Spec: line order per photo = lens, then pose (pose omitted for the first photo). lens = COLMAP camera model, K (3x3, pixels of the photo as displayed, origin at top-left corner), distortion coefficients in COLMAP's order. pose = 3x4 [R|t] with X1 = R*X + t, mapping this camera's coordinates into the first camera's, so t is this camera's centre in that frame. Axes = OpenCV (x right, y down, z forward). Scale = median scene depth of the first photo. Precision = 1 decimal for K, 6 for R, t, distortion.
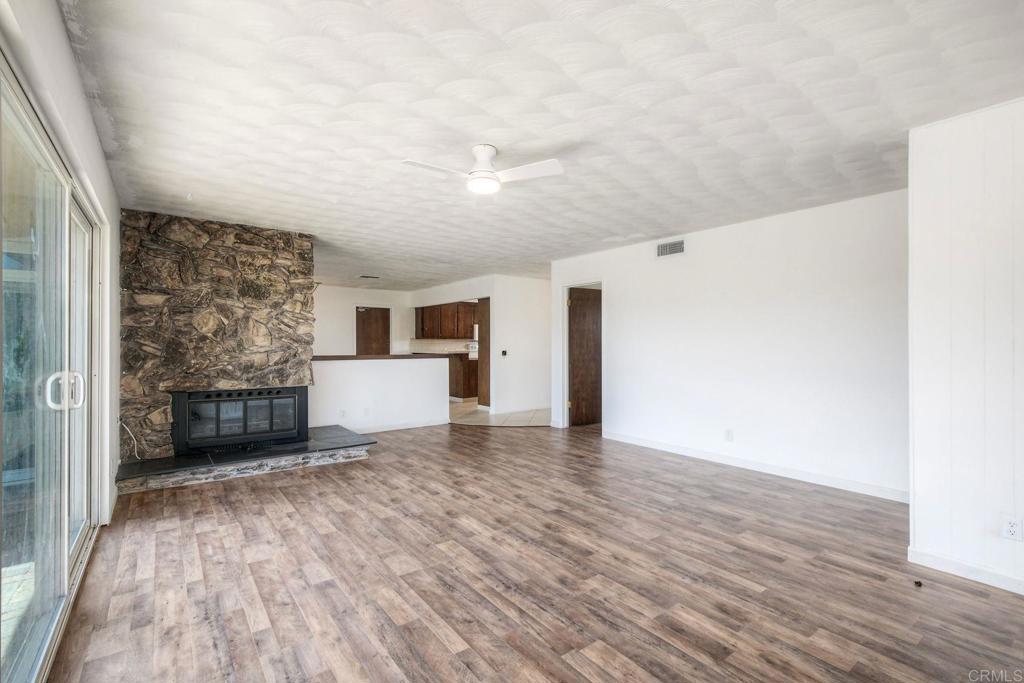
lens RADIAL K [[456.3, 0, 542.8], [0, 456.3, 340.8], [0, 0, 1]] dist [0.014937, -0.005000]
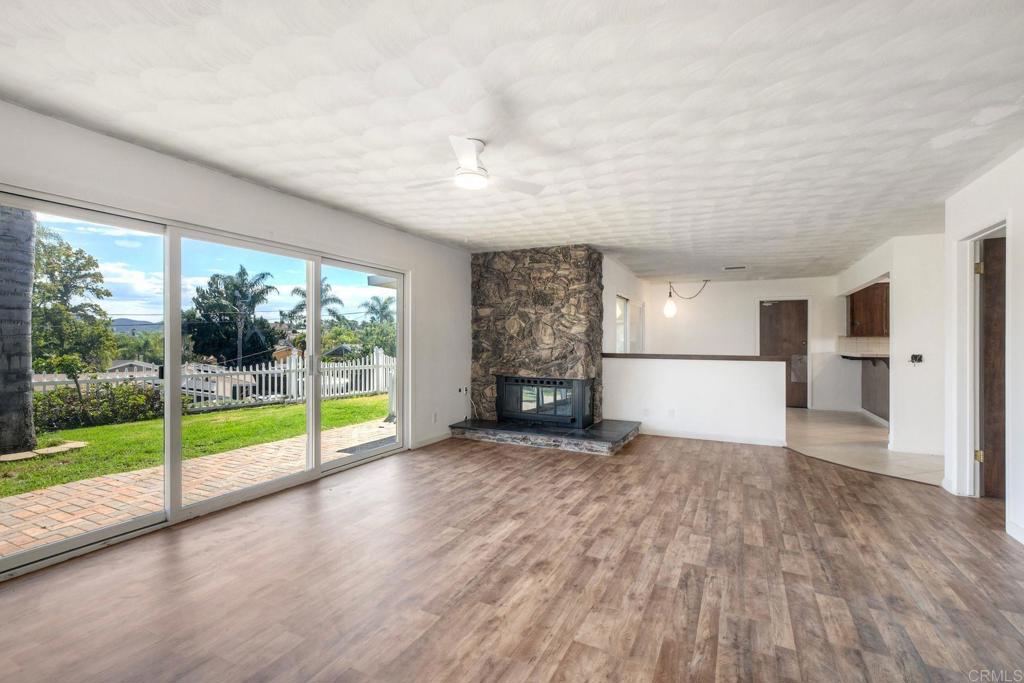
lens RADIAL K [[456.3, 0, 482.4], [0, 456.3, 346.0], [0, 0, 1]] dist [0.014937, -0.005000]
pose [[0.425541, 0.010028, -0.904884, 0.468698], [0.002035, 0.999925, 0.012038, 0.002595], [0.904937, -0.006964, 0.425488, 0.369192]]
